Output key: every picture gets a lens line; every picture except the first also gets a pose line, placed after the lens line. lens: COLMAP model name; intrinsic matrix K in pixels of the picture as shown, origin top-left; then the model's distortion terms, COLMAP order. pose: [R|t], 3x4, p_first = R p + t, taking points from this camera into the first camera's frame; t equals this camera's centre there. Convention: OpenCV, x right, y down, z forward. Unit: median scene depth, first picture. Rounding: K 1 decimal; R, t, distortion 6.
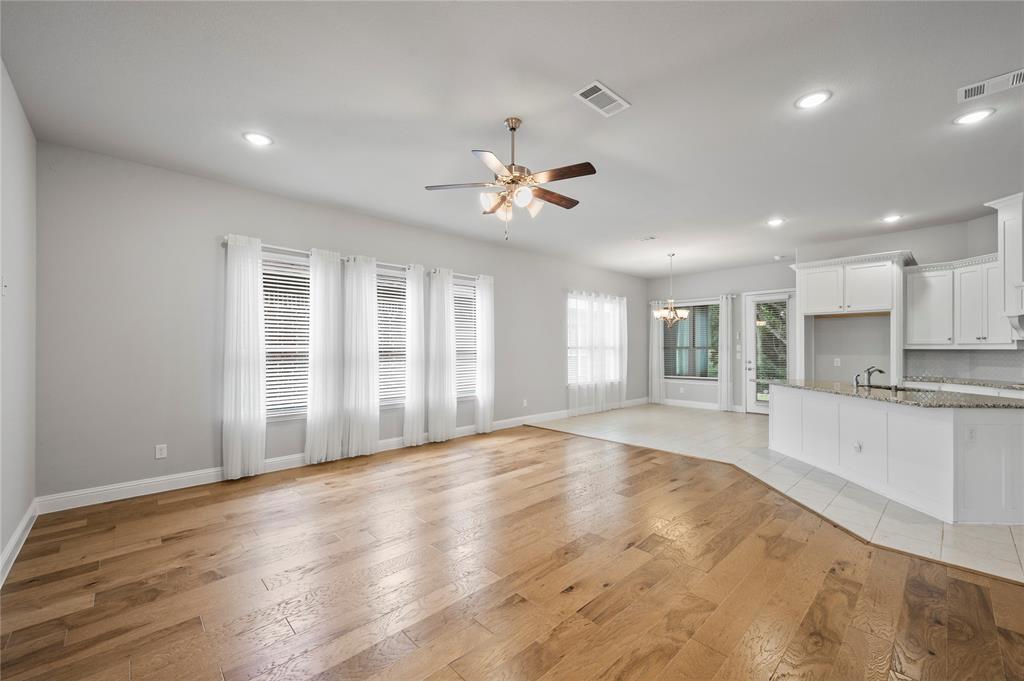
lens RADIAL K [[413.0, 0, 516.8], [0, 413.0, 348.1], [0, 0, 1]] dist [0.001598, 0.000717]
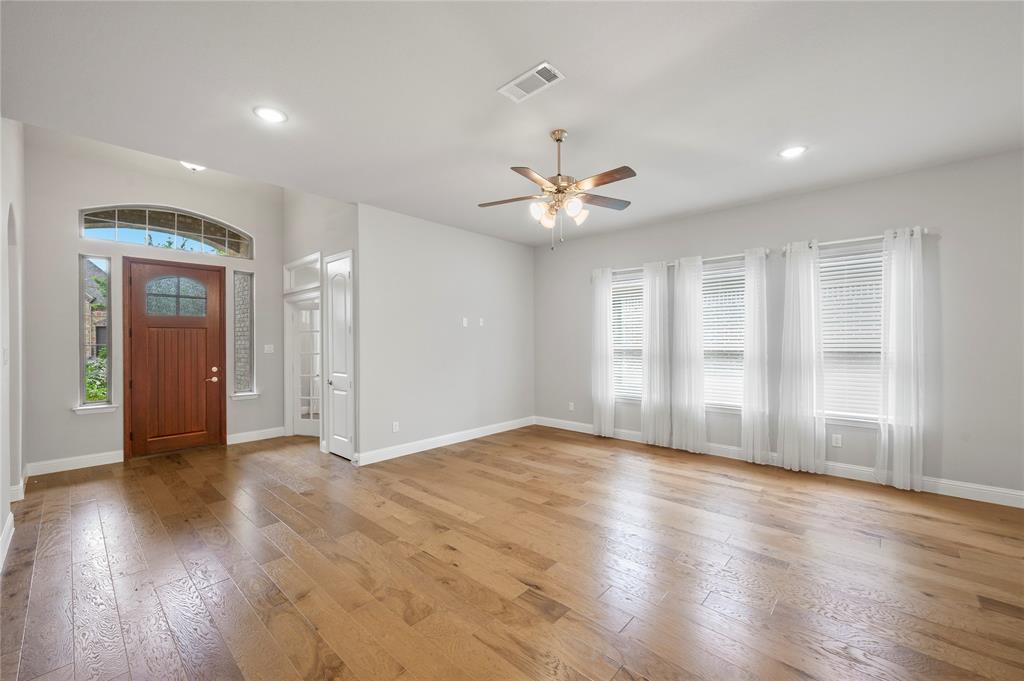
lens RADIAL K [[413.0, 0, 516.8], [0, 413.0, 348.1], [0, 0, 1]] dist [0.001598, 0.000717]
pose [[0.069558, 0.020182, -0.997374, 0.561146], [0.003696, 0.999783, 0.020488, -0.018447], [0.997571, -0.005111, 0.069469, 0.455362]]
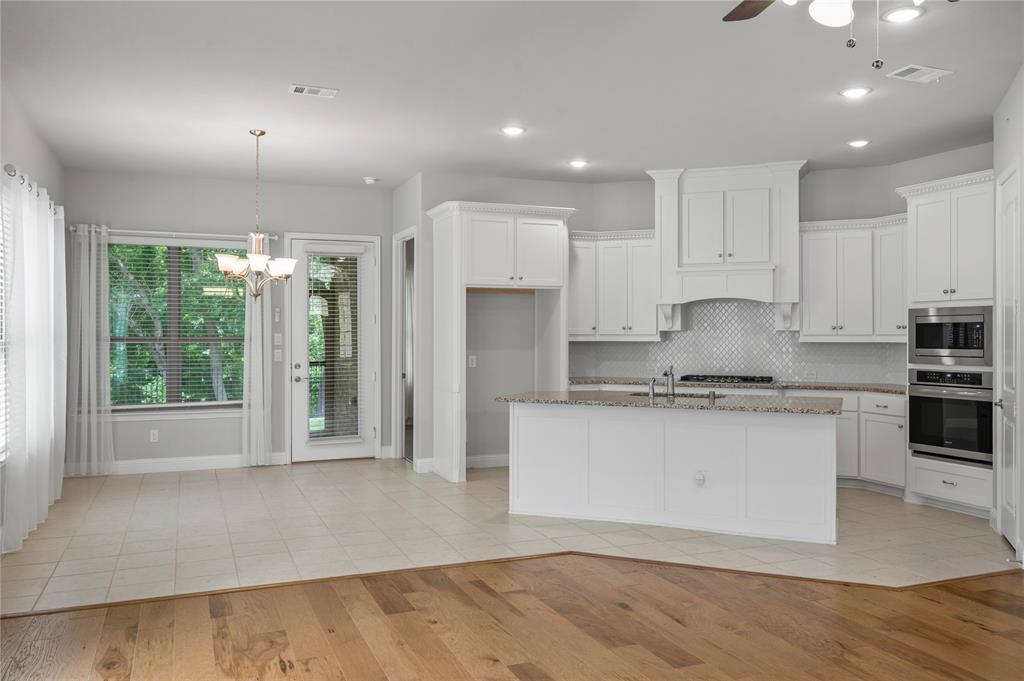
lens RADIAL K [[804.2, 0, 513.5], [0, 804.2, 334.6], [0, 0, 1]] dist [0.000303, -0.001072]
pose [[0.363571, -0.003825, 0.931559, -0.445939], [0.000331, 0.999992, 0.003977, -0.015897], [-0.931567, -0.001137, 0.363569, 0.571796]]
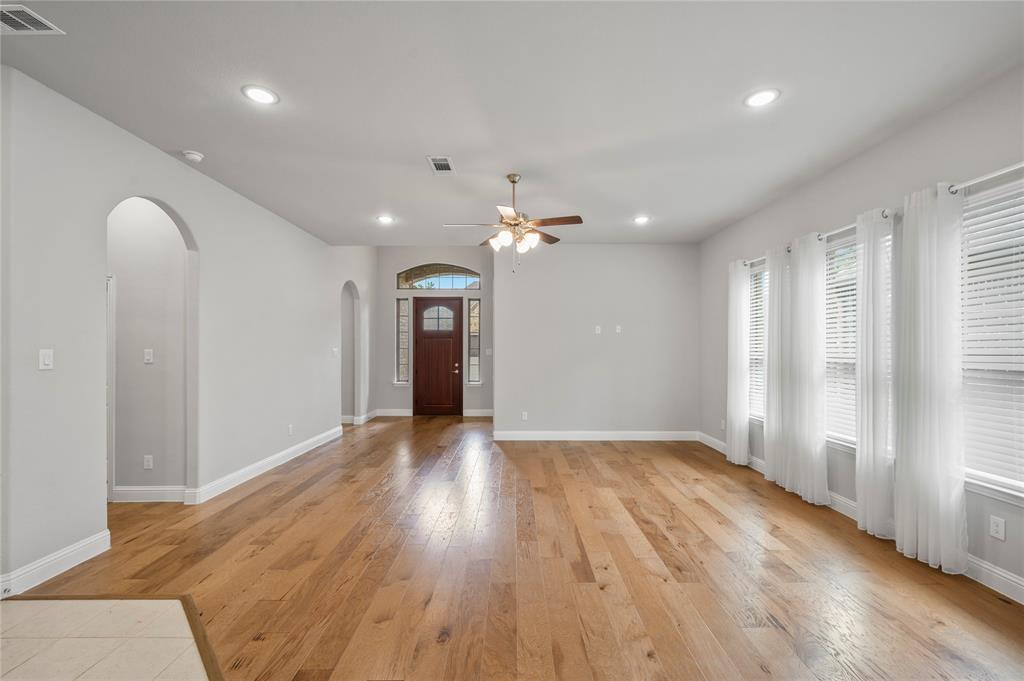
lens RADIAL K [[437.1, 0, 515.0], [0, 437.1, 343.8], [0, 0, 1]] dist [0.000820, 0.000428]
pose [[-0.693375, -0.004542, -0.720563, 0.520609], [-0.001114, 0.999986, -0.005231, -0.018056], [0.720576, -0.002824, -0.693370, 1.062044]]
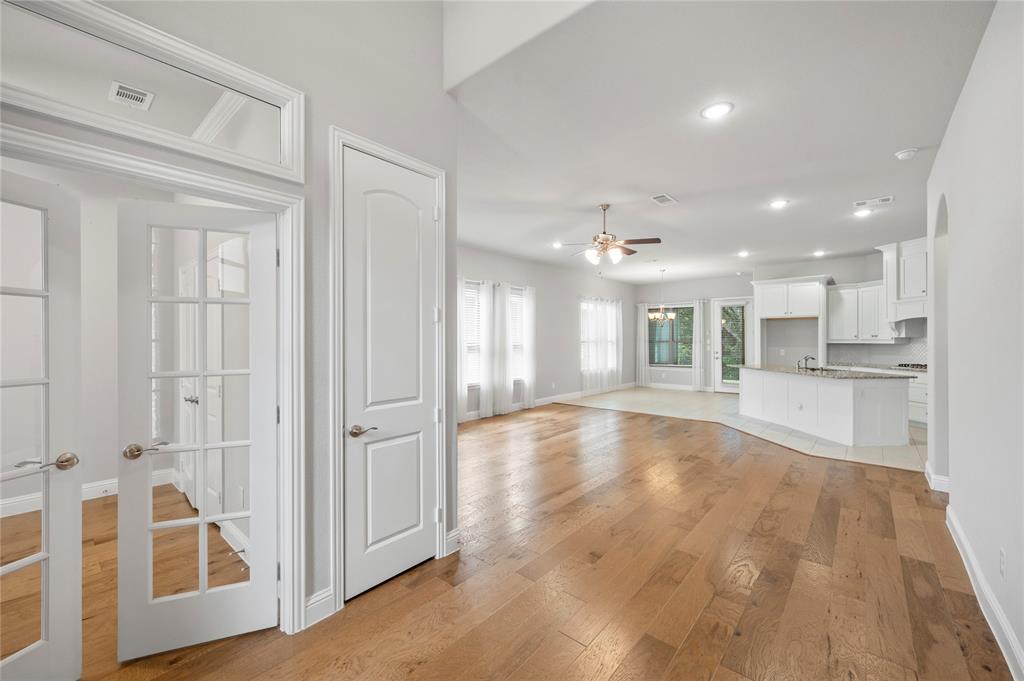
lens RADIAL K [[408.4, 0, 514.3], [0, 408.4, 340.0], [0, 0, 1]] dist [0.001096, 0.000034]
pose [[0.995245, -0.001962, 0.097386, -0.287945], [0.001919, 0.999998, 0.000541, -0.011807], [-0.097387, -0.000351, 0.995247, -0.311381]]
